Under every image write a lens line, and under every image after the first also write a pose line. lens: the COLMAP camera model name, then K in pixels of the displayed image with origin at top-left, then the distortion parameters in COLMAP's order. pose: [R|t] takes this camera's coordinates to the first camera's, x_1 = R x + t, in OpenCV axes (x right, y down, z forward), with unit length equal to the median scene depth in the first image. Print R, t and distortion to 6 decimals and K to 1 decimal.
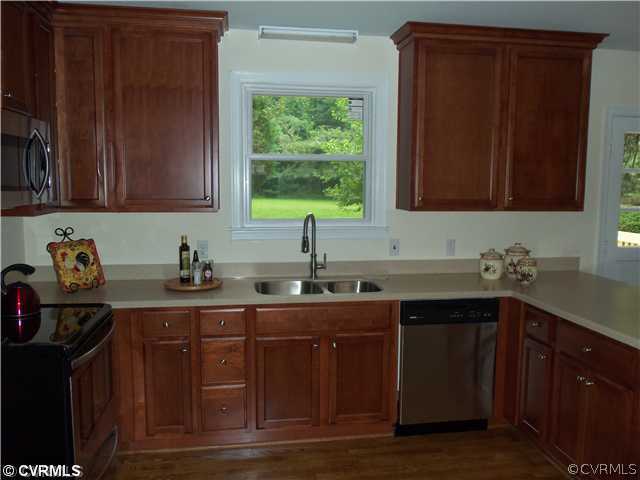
lens RADIAL K [[556.2, 0, 320.0], [0, 556.2, 240.0], [0, 0, 1]] dist [-0.007230, 0.001403]
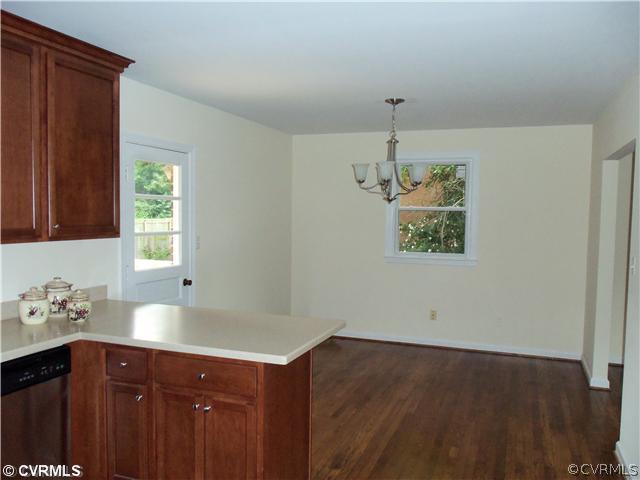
lens RADIAL K [[556.2, 0, 320.0], [0, 556.2, 240.0], [0, 0, 1]] dist [-0.007230, 0.001403]
pose [[0.495055, -0.048208, 0.867523, -0.200439], [0.079514, 0.996783, 0.010017, -0.029542], [-0.865216, 0.064021, 0.497295, 0.221003]]
